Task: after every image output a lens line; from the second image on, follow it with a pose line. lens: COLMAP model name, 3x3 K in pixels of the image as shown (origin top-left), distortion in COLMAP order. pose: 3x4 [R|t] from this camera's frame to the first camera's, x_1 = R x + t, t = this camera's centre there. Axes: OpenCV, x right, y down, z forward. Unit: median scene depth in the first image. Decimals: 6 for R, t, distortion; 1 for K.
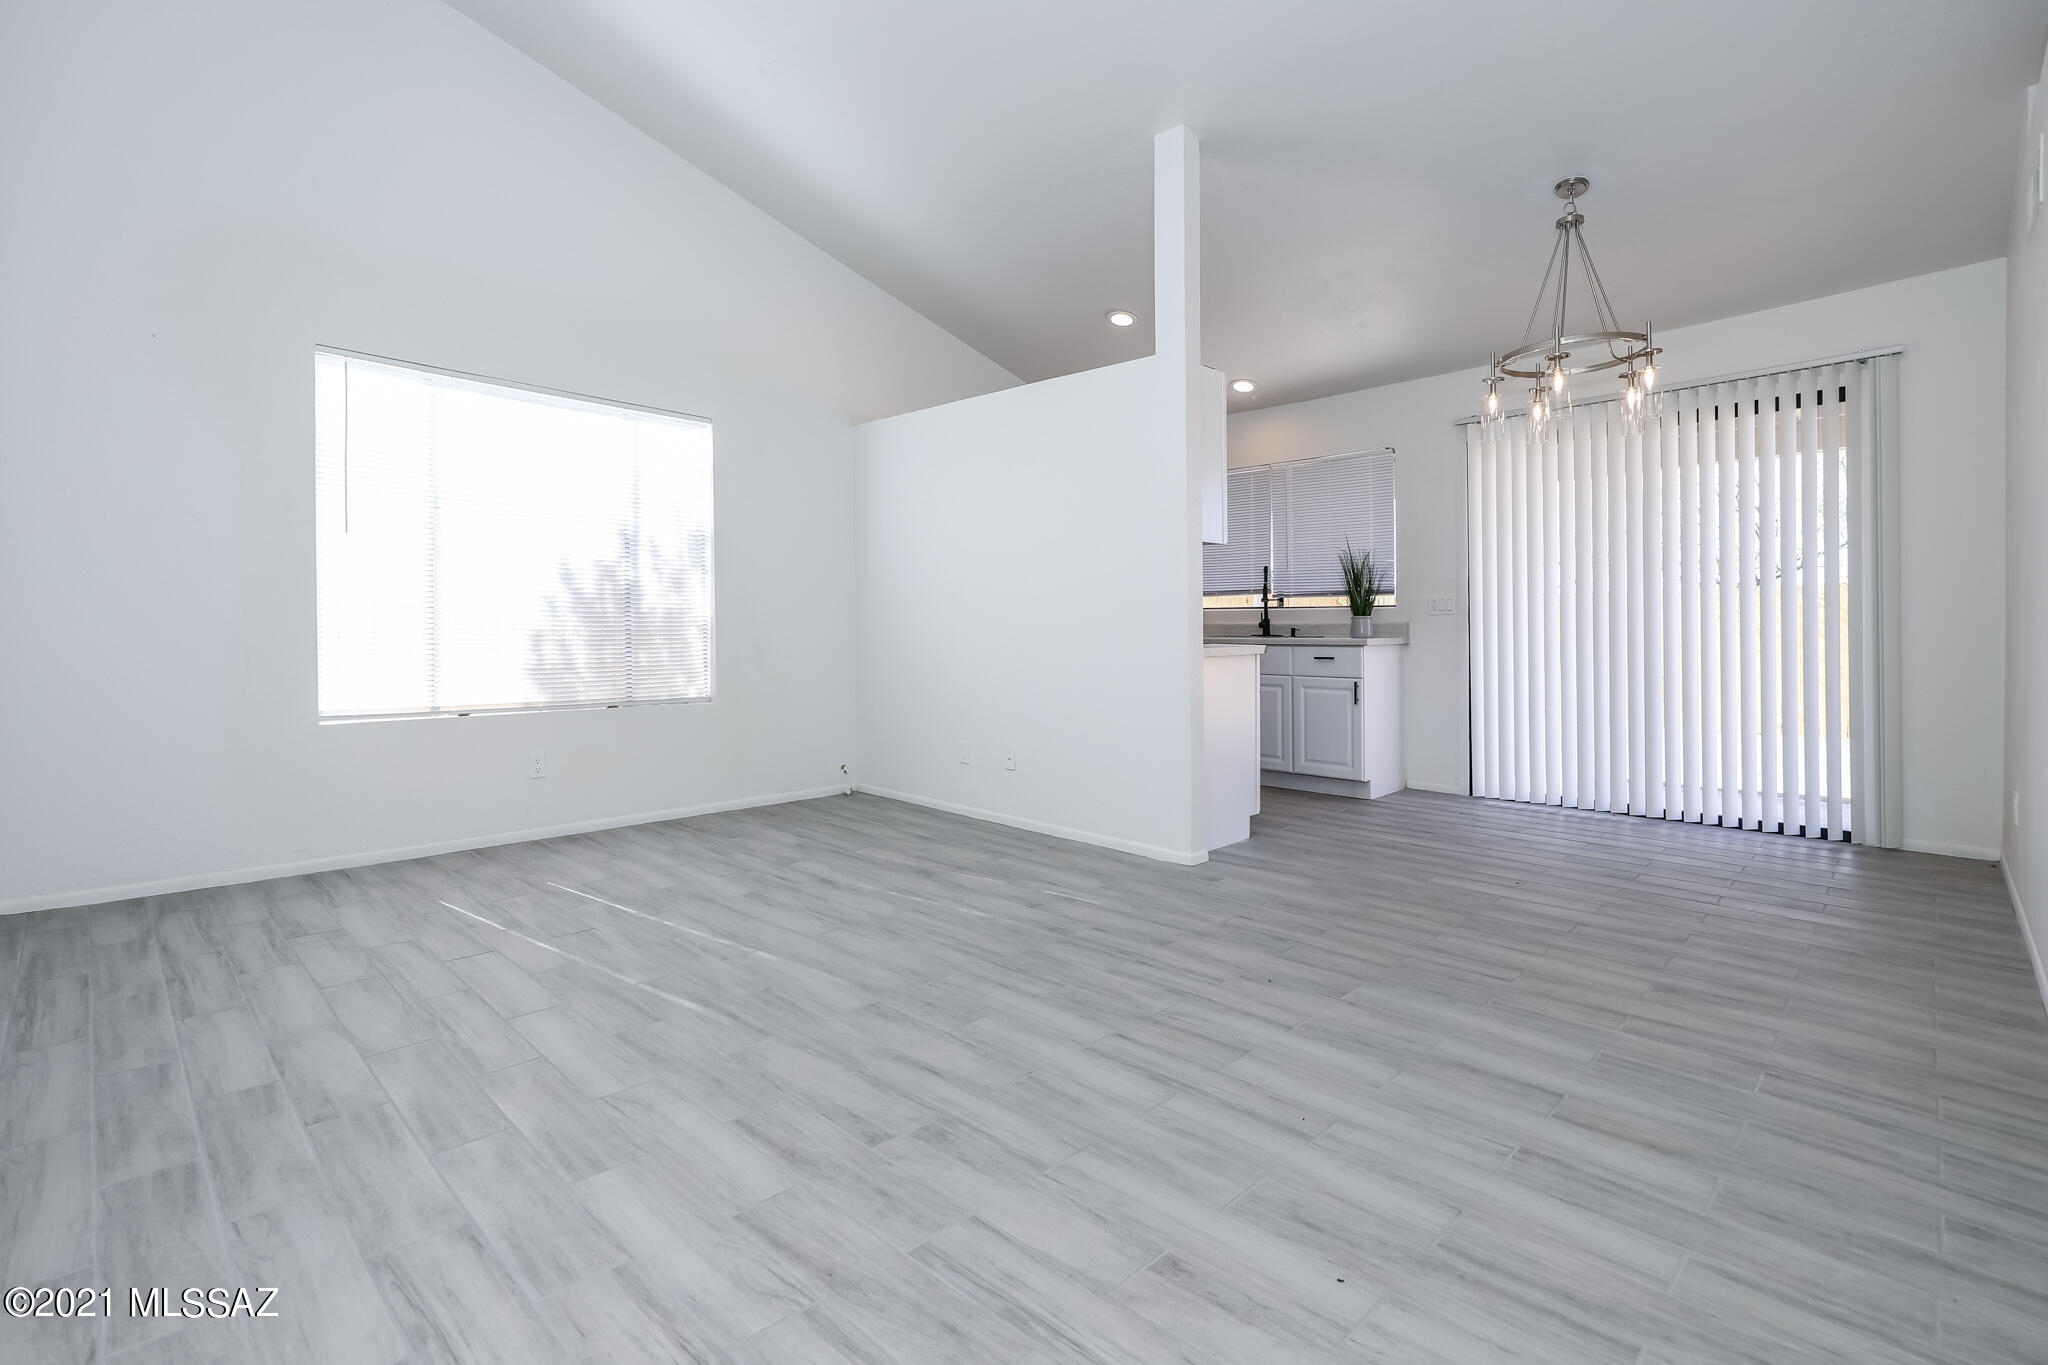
lens RADIAL K [[969.8, 0, 1015.6], [0, 969.8, 624.9], [0, 0, 1]] dist [0.033736, -0.000010]
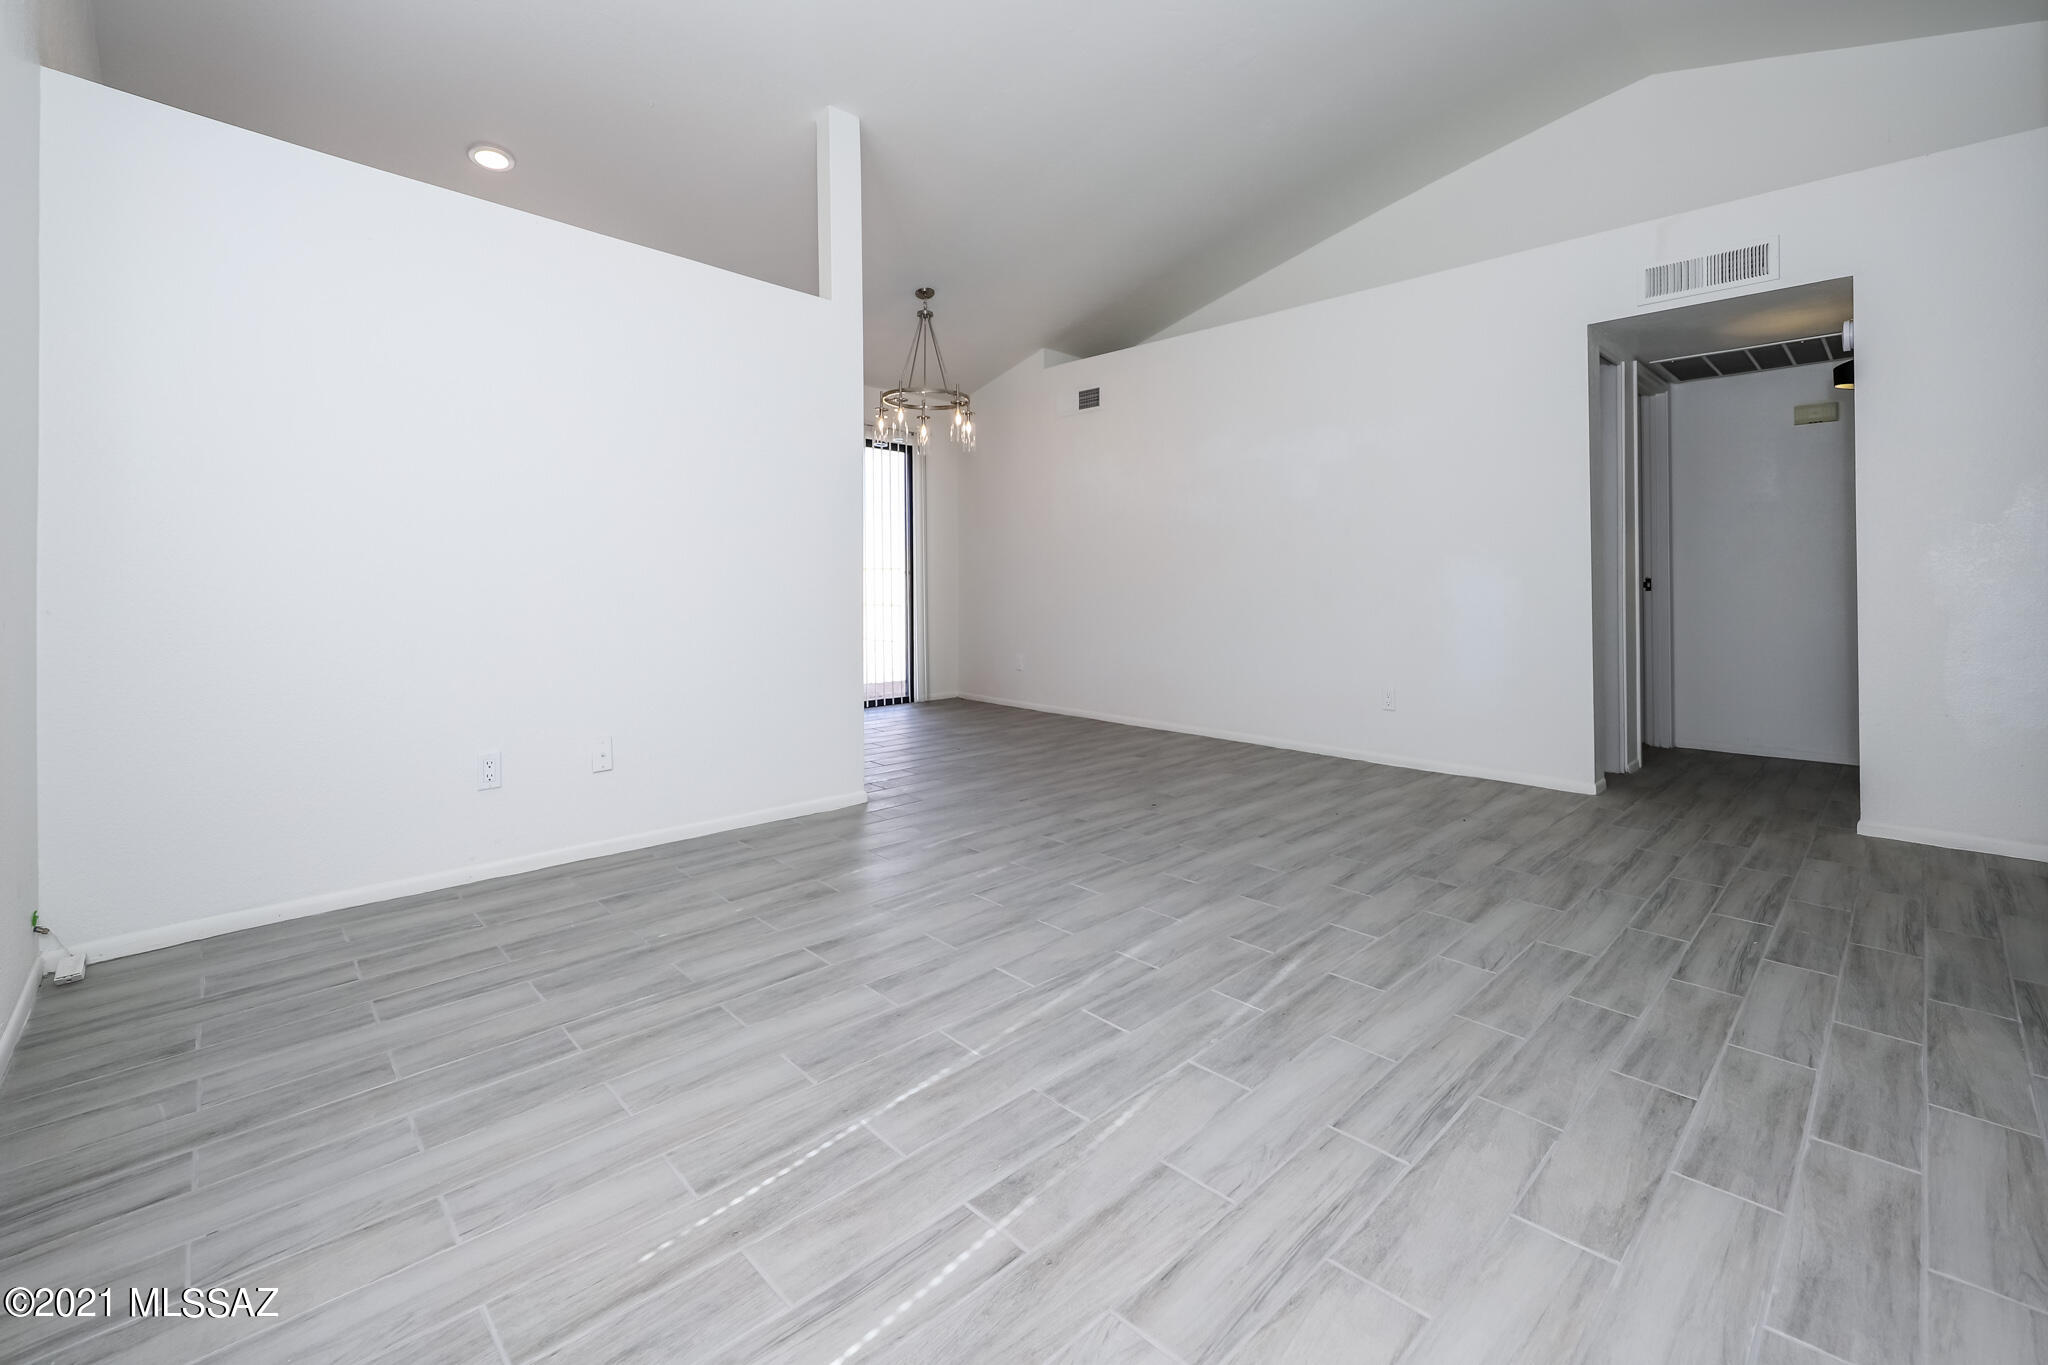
lens RADIAL K [[826.3, 0, 1024.0], [0, 826.3, 682.5], [0, 0, 1]] dist [-0.002706, -0.000106]
pose [[0.018188, -0.109199, 0.993854, -1.089478], [0.002116, 0.994020, 0.109178, 0.016728], [-0.999832, 0.000117, 0.018311, 1.212089]]
